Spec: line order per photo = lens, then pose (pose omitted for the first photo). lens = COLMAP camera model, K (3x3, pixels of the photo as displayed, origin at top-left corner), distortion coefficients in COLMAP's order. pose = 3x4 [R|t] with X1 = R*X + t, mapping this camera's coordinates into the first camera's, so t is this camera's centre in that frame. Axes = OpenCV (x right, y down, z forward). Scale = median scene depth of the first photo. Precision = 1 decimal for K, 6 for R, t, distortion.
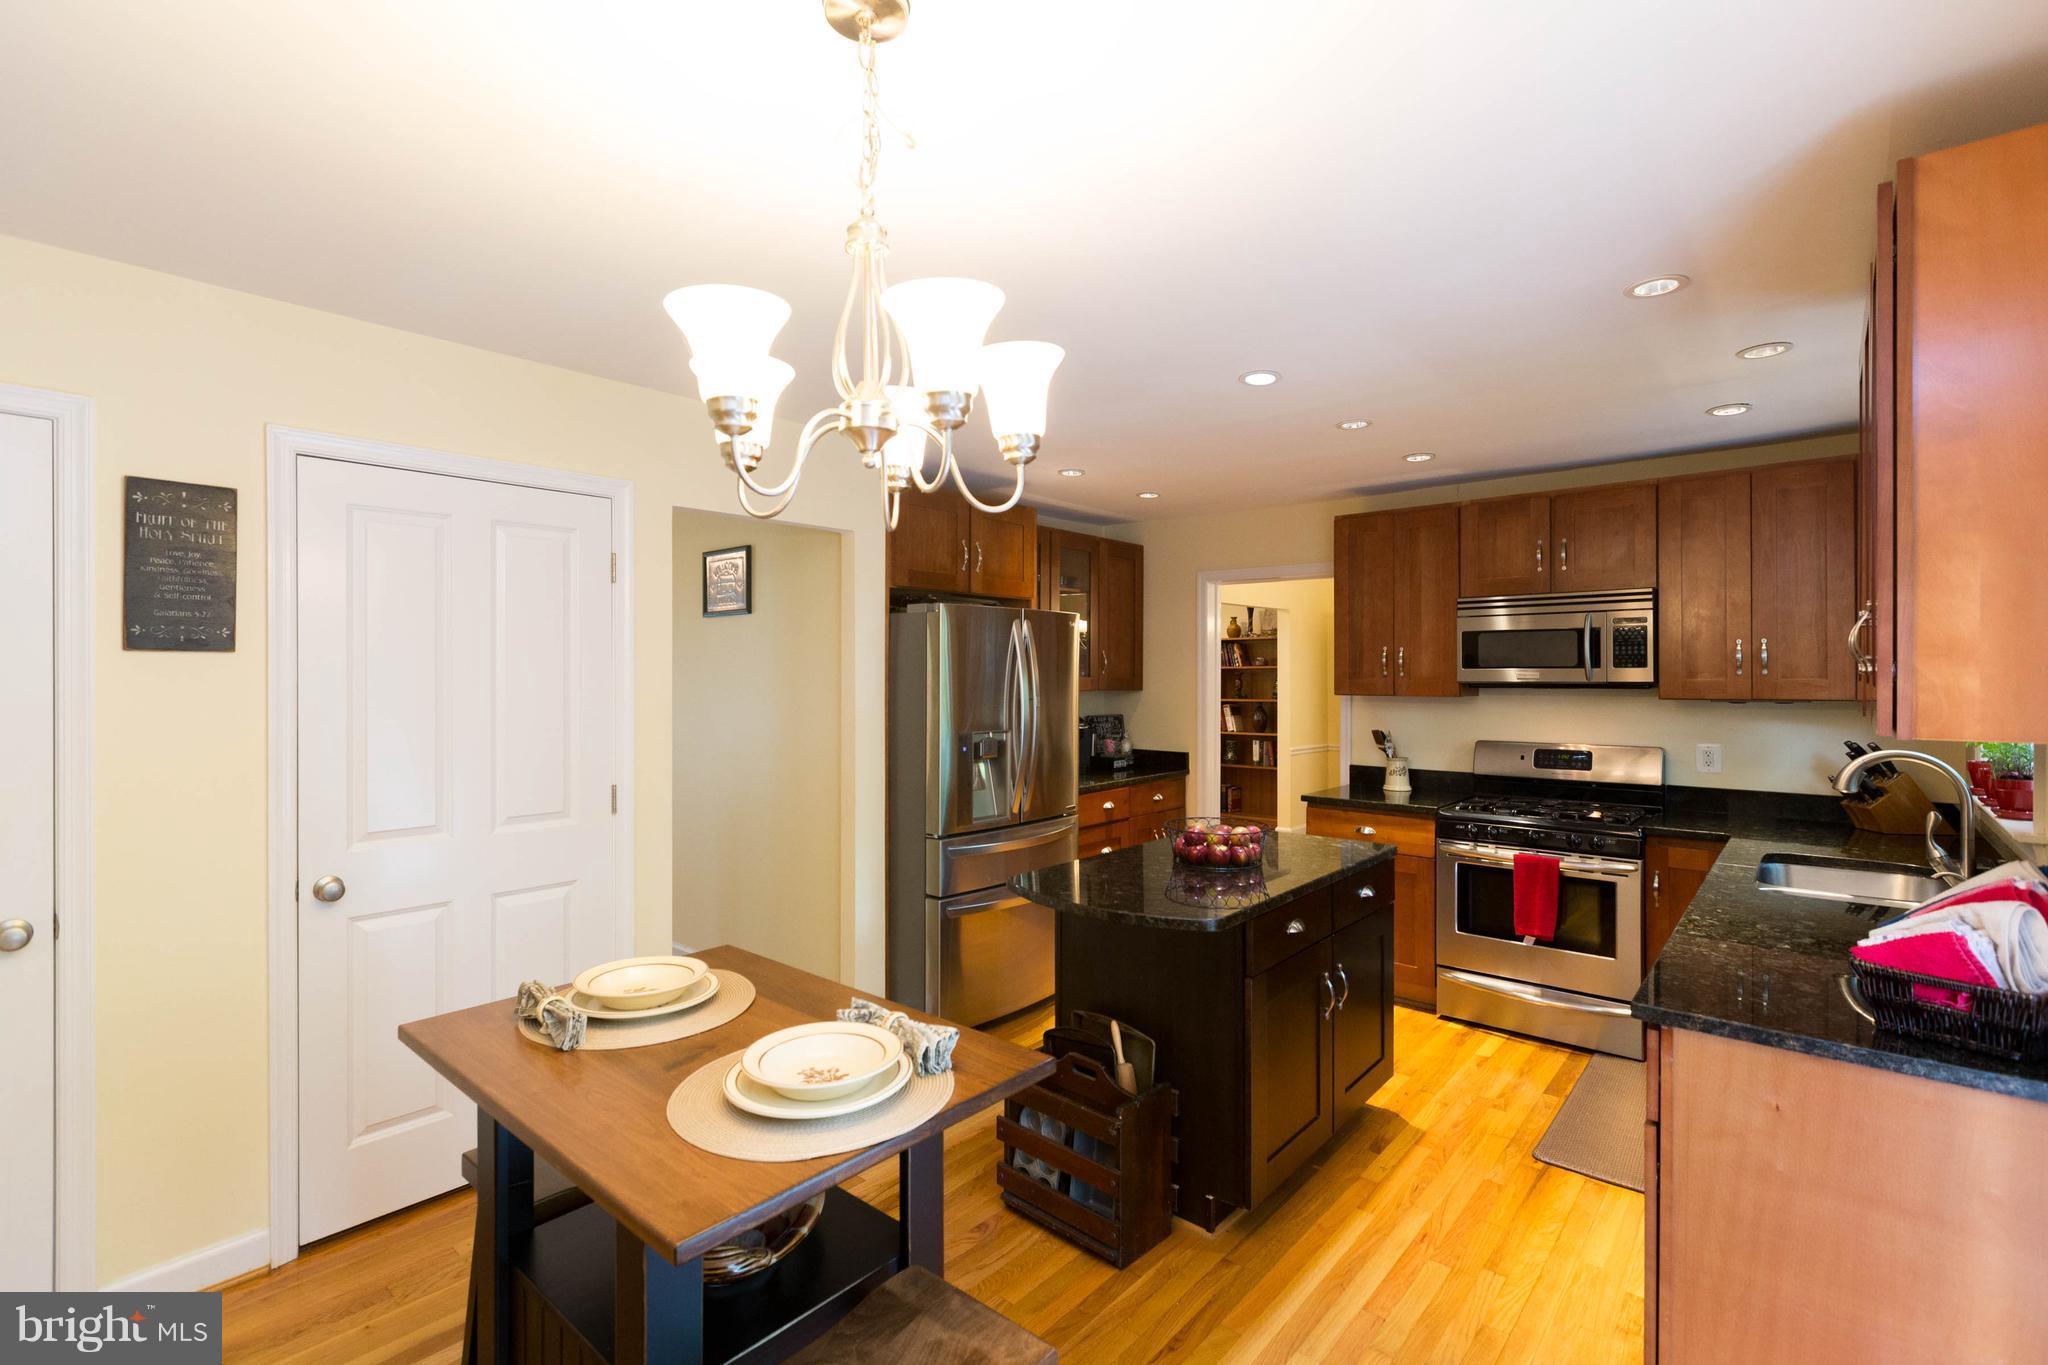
lens RADIAL K [[939.9, 0, 1033.8], [0, 939.9, 675.8], [0, 0, 1]] dist [0.002234, 0.000939]
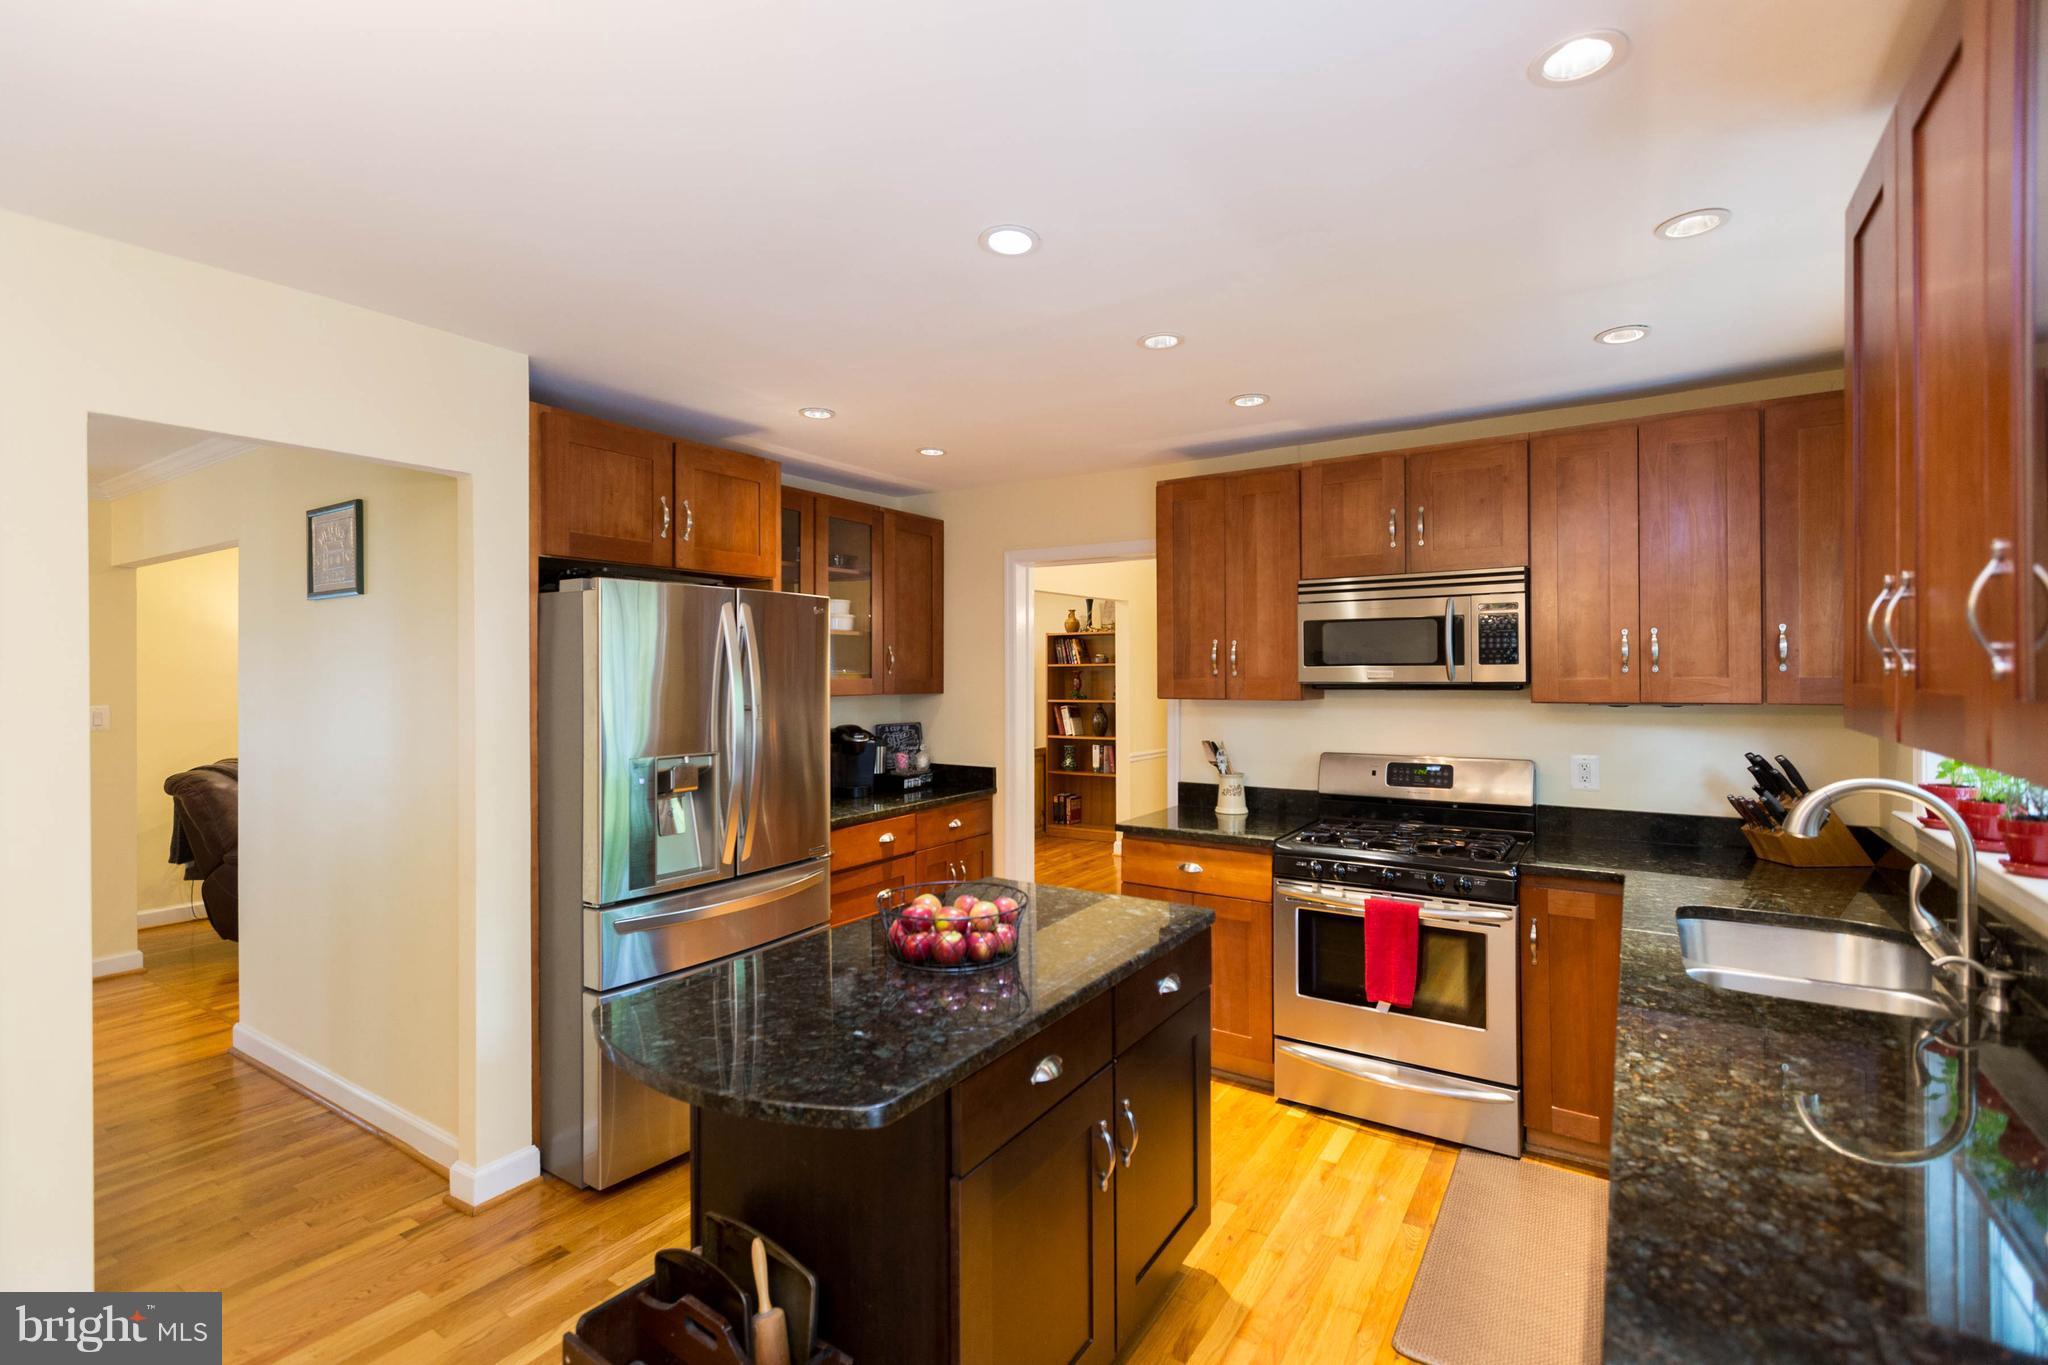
lens RADIAL K [[939.9, 0, 1021.8], [0, 939.9, 677.0], [0, 0, 1]] dist [0.002234, 0.000939]
pose [[0.992168, -0.005820, 0.124771, 0.121848], [0.005354, 0.999977, 0.004075, -0.003335], [-0.124792, -0.003375, 0.992177, 0.242820]]
